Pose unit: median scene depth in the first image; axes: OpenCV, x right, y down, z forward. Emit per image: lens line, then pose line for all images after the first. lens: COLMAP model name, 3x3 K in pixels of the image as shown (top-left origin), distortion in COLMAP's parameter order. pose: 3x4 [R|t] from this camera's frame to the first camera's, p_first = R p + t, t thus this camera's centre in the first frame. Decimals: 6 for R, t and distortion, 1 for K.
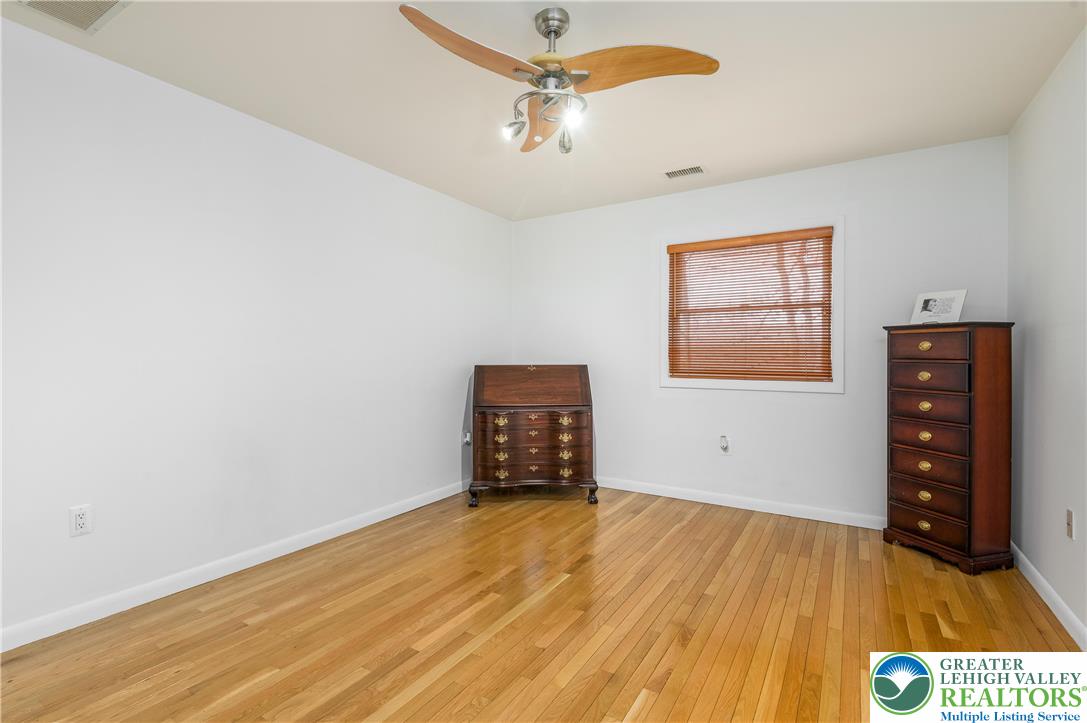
lens RADIAL K [[499.6, 0, 547.2], [0, 499.6, 358.8], [0, 0, 1]] dist [0.014132, -0.000910]
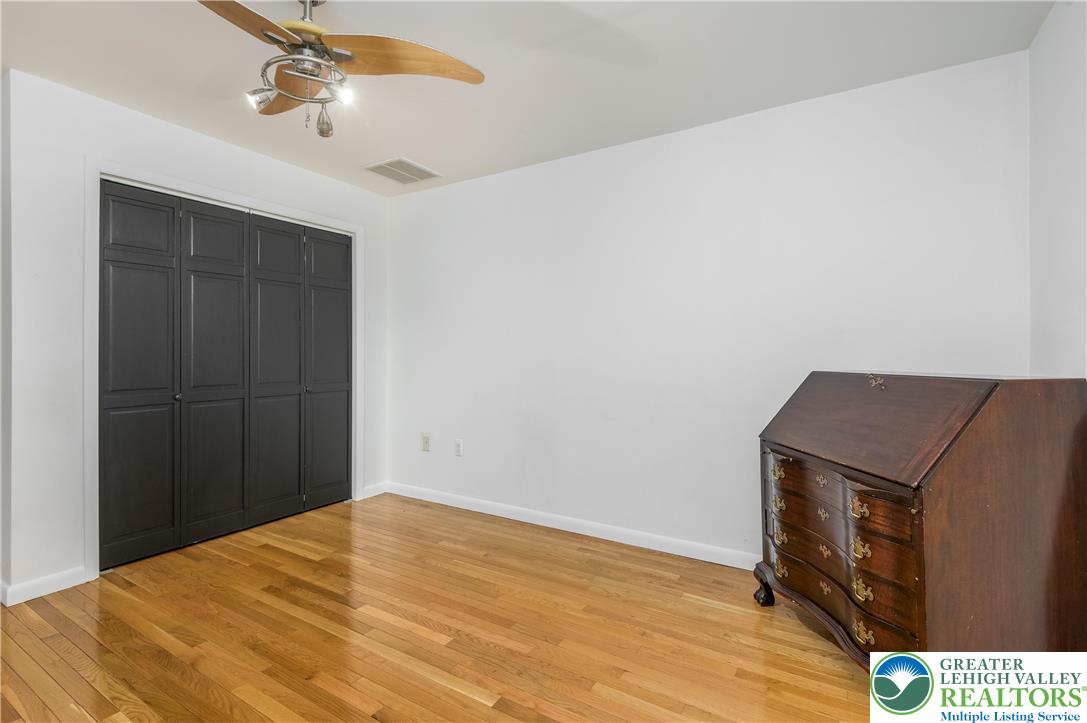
lens RADIAL K [[499.6, 0, 543.7], [0, 499.6, 354.3], [0, 0, 1]] dist [0.014132, -0.000910]
pose [[0.000831, 0.008344, -0.999965, 0.642035], [-0.003668, 0.999958, 0.008341, -0.018935], [0.999993, 0.003661, 0.000861, 1.002704]]
